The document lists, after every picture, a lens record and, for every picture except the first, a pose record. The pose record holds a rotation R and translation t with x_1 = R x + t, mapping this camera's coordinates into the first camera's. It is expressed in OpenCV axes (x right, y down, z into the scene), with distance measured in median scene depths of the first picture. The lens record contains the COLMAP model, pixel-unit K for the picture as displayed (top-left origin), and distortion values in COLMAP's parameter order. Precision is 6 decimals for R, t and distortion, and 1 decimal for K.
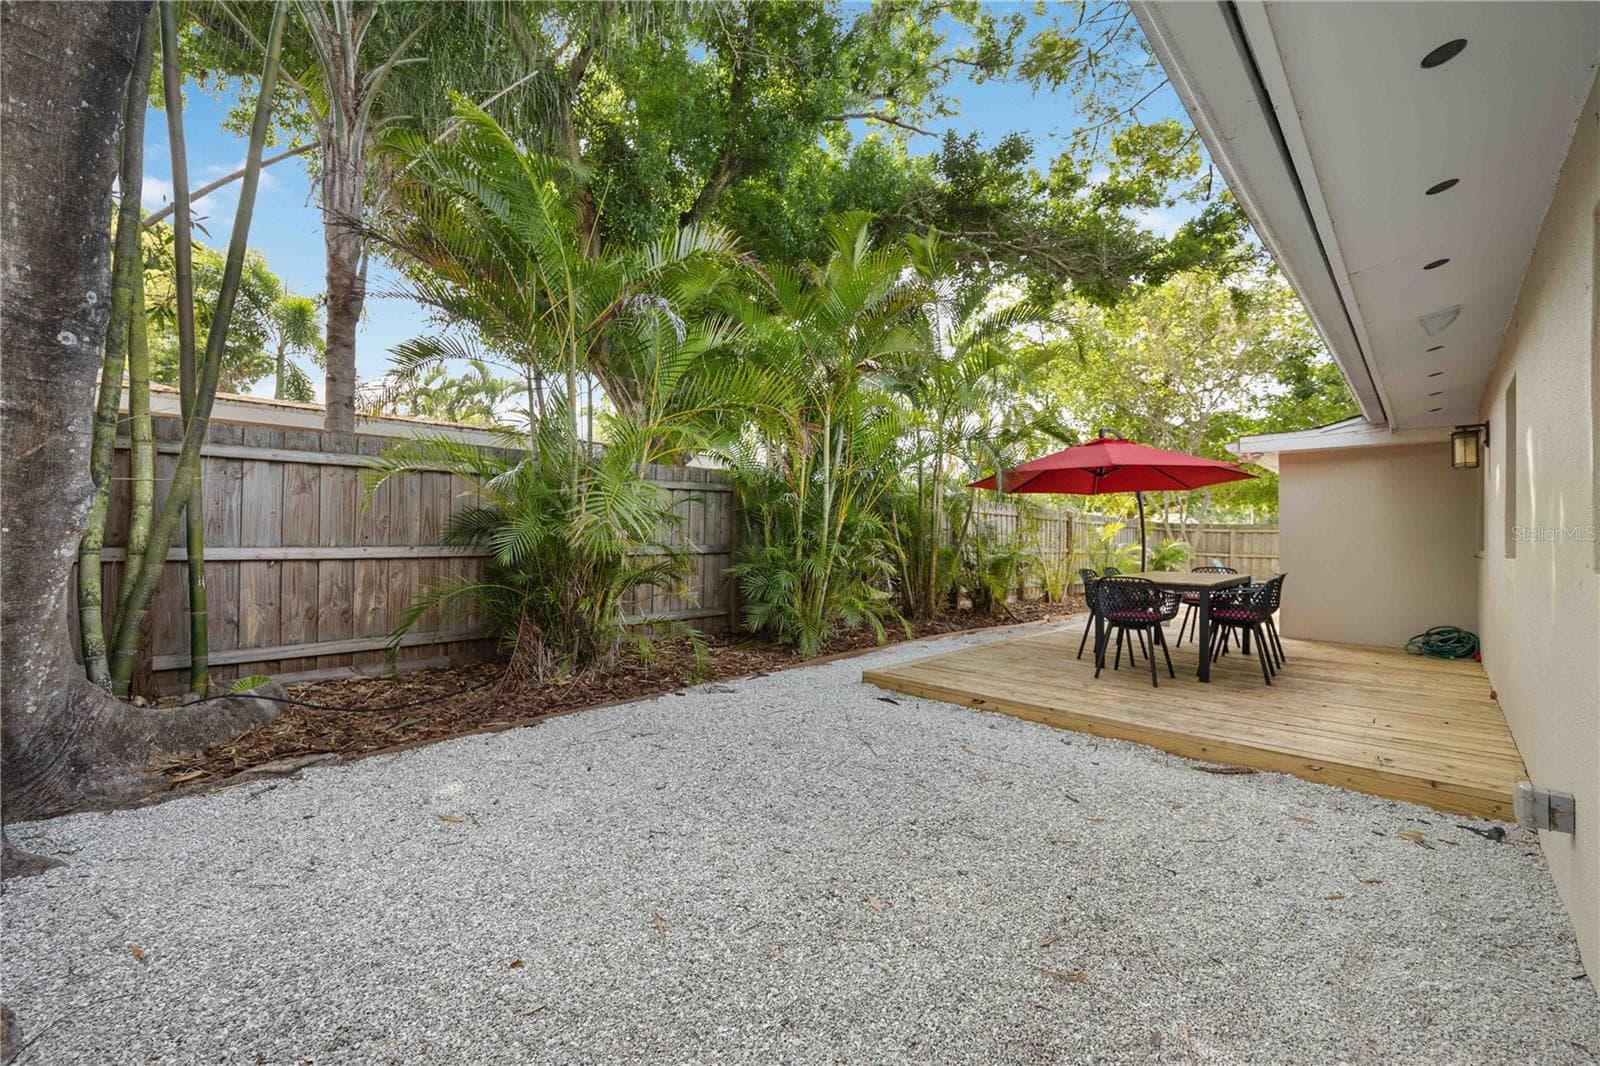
lens RADIAL K [[652.0, 0, 823.1], [0, 652.0, 533.6], [0, 0, 1]] dist [-0.008208, -0.000103]
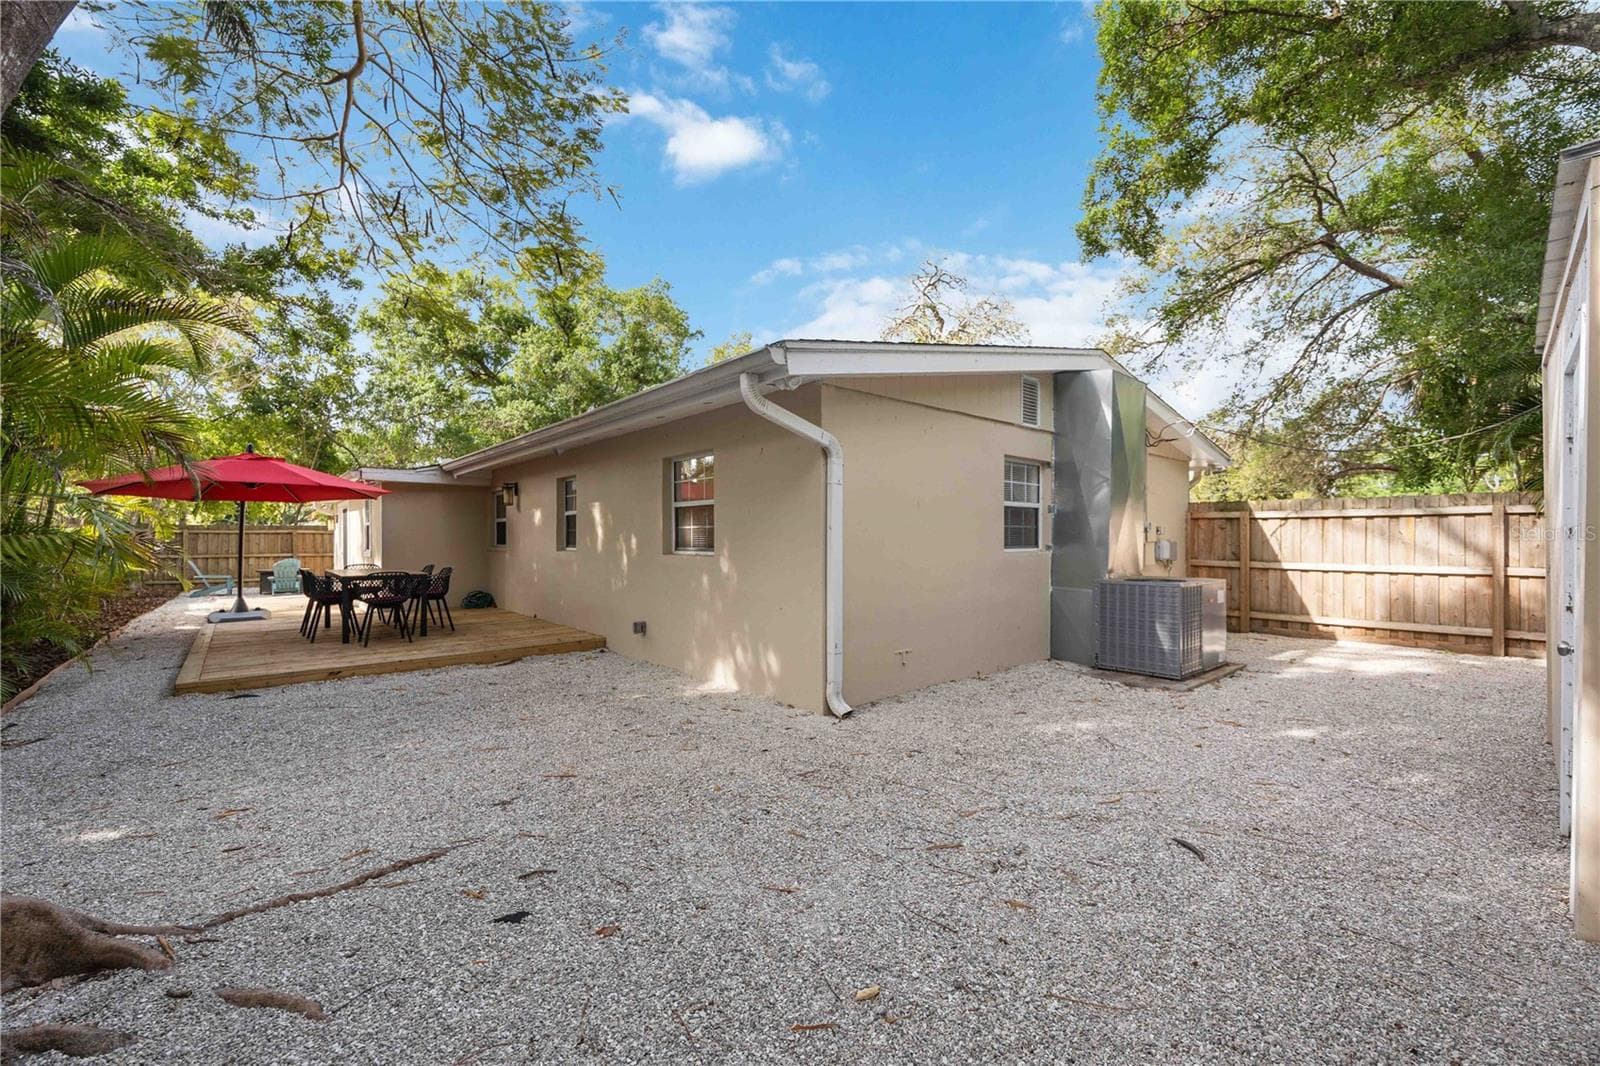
lens RADIAL K [[643.3, 0, 798.4], [0, 643.3, 539.0], [0, 0, 1]] dist [-0.000681, 0.000154]
pose [[0.101546, -0.012462, 0.994753, -1.093864], [-0.002662, 0.999915, 0.012798, -0.033240], [-0.994827, -0.003948, 0.101504, -0.056483]]
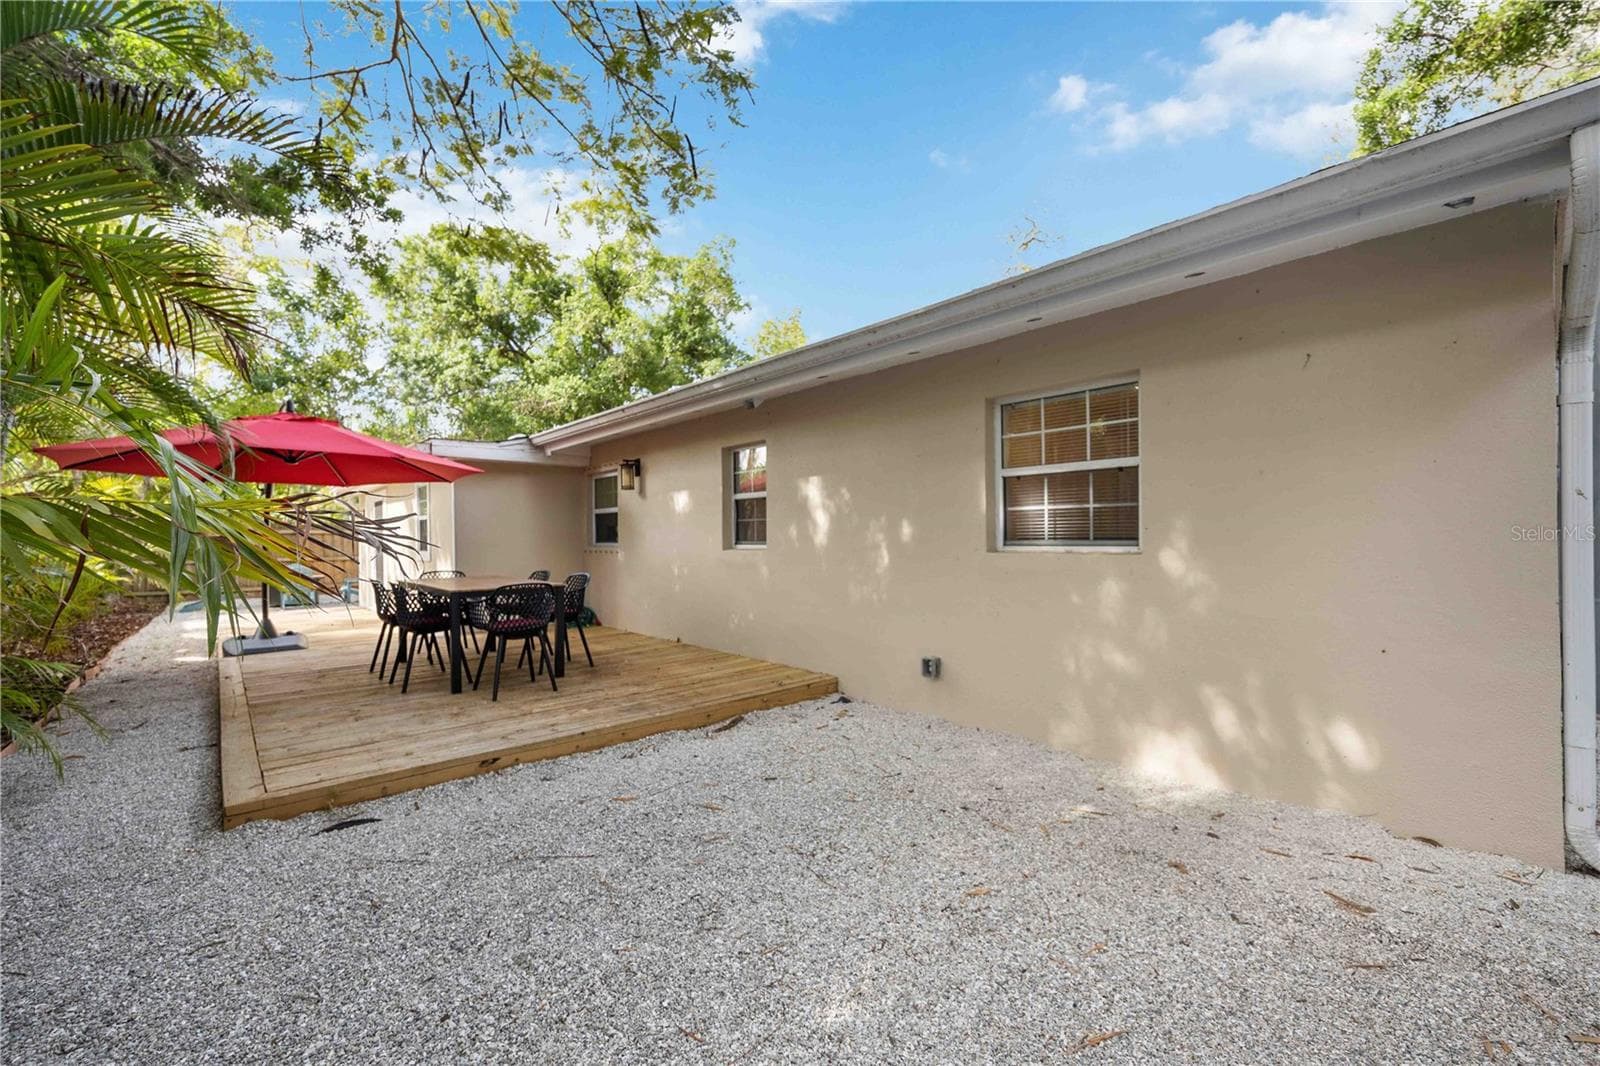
lens RADIAL K [[657.7, 0, 797.8], [0, 657.7, 539.3], [0, 0, 1]] dist [0.004466, -0.000188]
pose [[0.091652, -0.015311, 0.995673, -0.559936], [0.007178, 0.999866, 0.014715, -0.008993], [-0.995765, 0.005798, 0.091749, 0.669391]]
